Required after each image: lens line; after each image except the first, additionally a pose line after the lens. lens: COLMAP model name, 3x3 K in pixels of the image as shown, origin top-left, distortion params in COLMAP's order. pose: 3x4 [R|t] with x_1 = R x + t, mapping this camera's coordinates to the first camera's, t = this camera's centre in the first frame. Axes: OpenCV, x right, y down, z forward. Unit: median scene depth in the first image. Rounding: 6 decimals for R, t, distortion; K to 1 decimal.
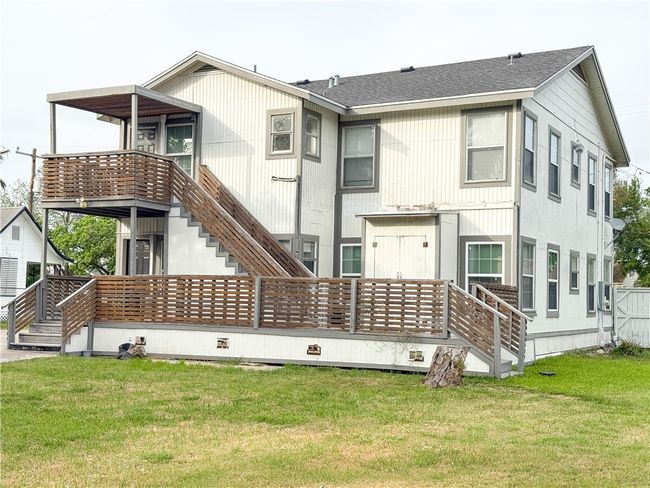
lens RADIAL K [[910.5, 0, 323.8], [0, 910.5, 246.3], [0, 0, 1]] dist [0.127865, 0.000000]
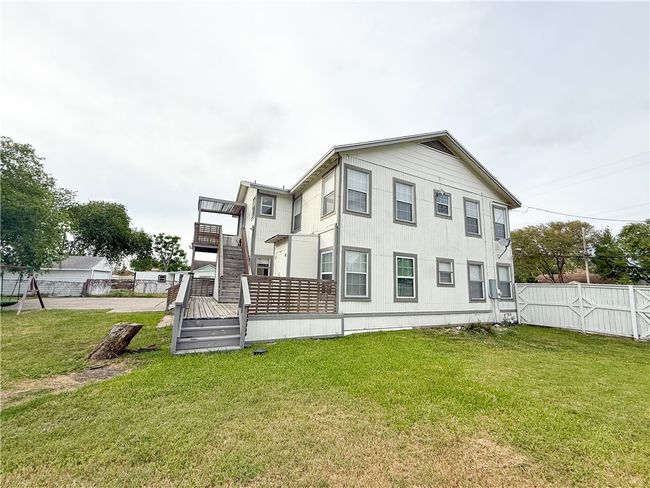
lens RADIAL K [[262.0, 0, 329.7], [0, 262.0, 246.0], [0, 0, 1]] dist [0.004298, 0.000732]
pose [[0.828964, -0.081674, -0.553306, 0.436873], [0.019146, 0.992845, -0.117869, 0.038911], [0.558974, 0.087116, 0.824596, 0.646652]]
